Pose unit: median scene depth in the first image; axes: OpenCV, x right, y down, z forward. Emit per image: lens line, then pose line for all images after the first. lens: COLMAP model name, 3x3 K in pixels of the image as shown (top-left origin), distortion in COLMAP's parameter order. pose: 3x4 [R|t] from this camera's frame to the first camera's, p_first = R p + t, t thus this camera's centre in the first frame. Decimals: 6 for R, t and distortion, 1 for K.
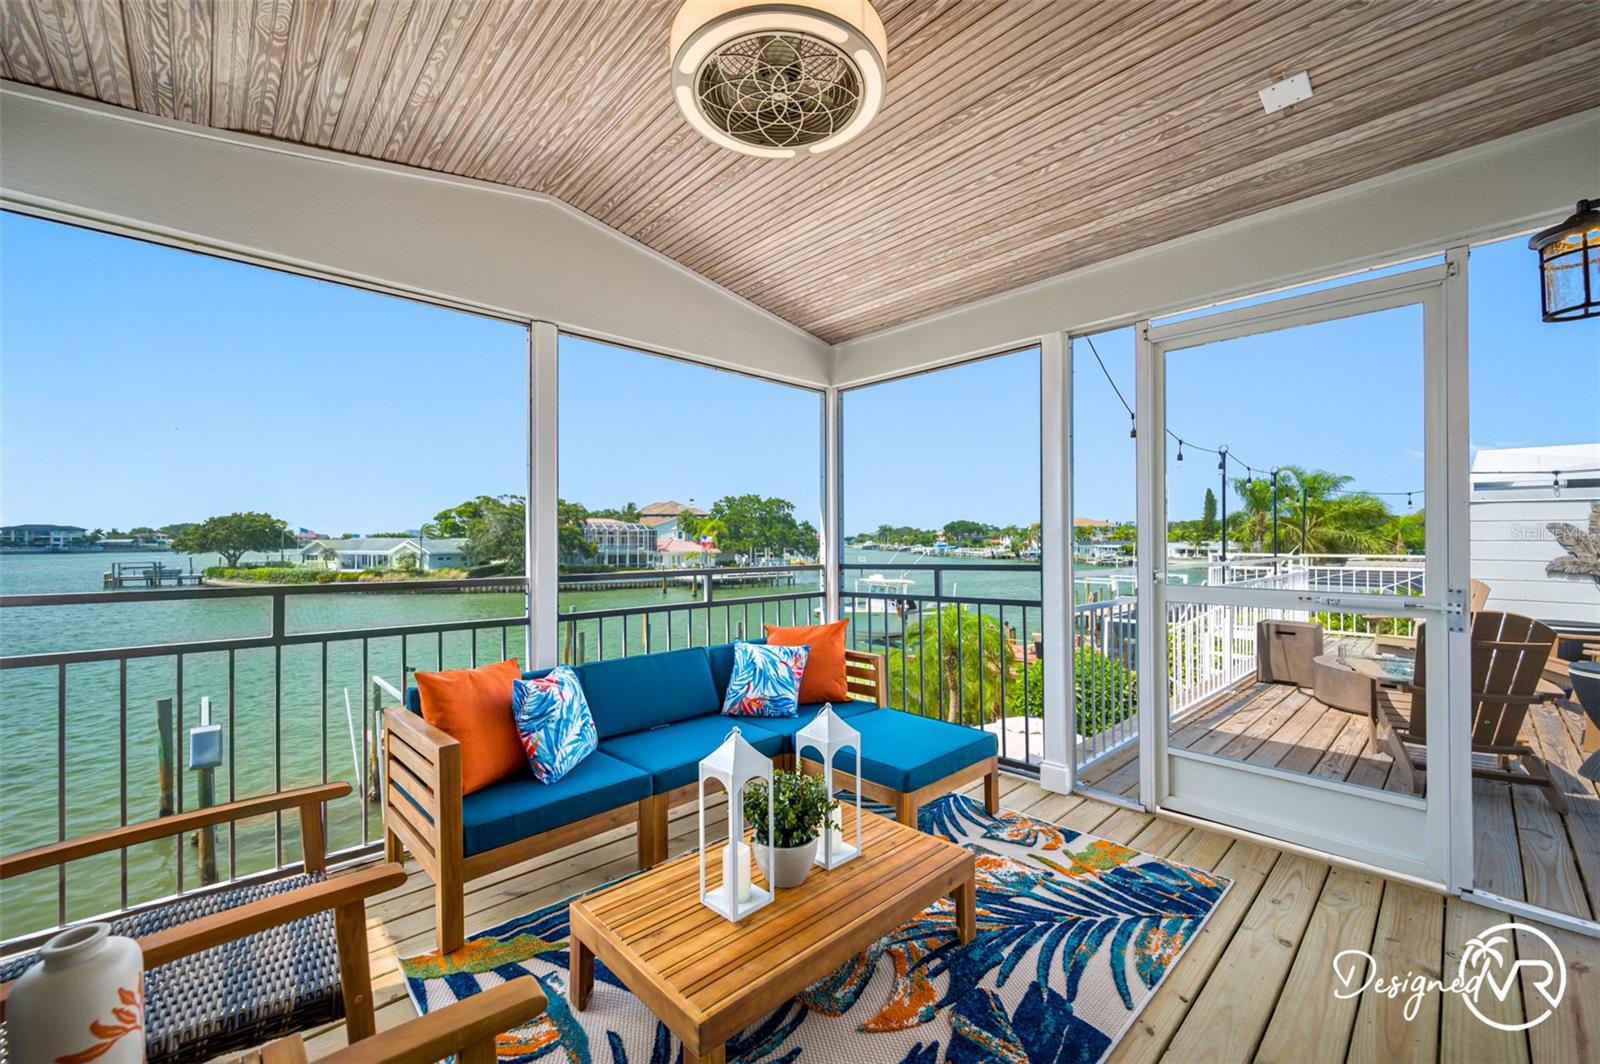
lens RADIAL K [[646.6, 0, 808.3], [0, 646.6, 533.2], [0, 0, 1]] dist [-0.000091, -0.001524]
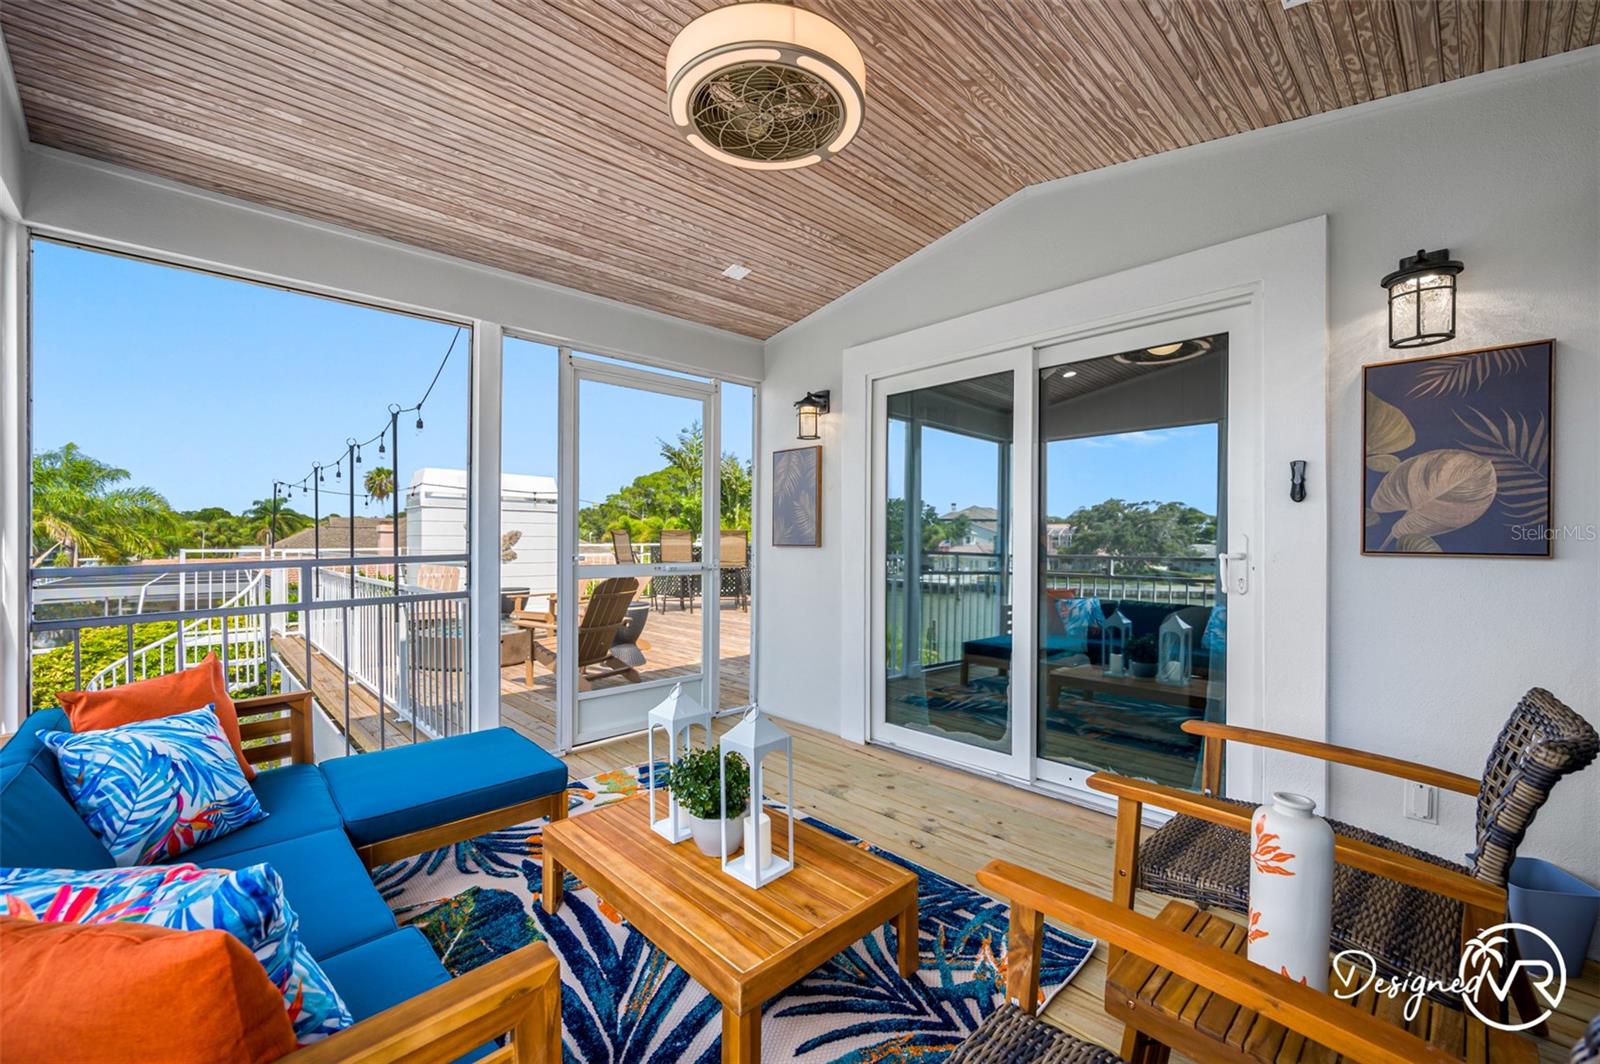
lens RADIAL K [[646.6, 0, 804.7], [0, 646.6, 540.2], [0, 0, 1]] dist [-0.000091, -0.001524]
pose [[-0.001521, -0.000168, 0.999999, -0.610965], [-0.010633, 0.999943, 0.000152, 0.022660], [-0.999942, -0.010633, -0.001523, 0.496553]]
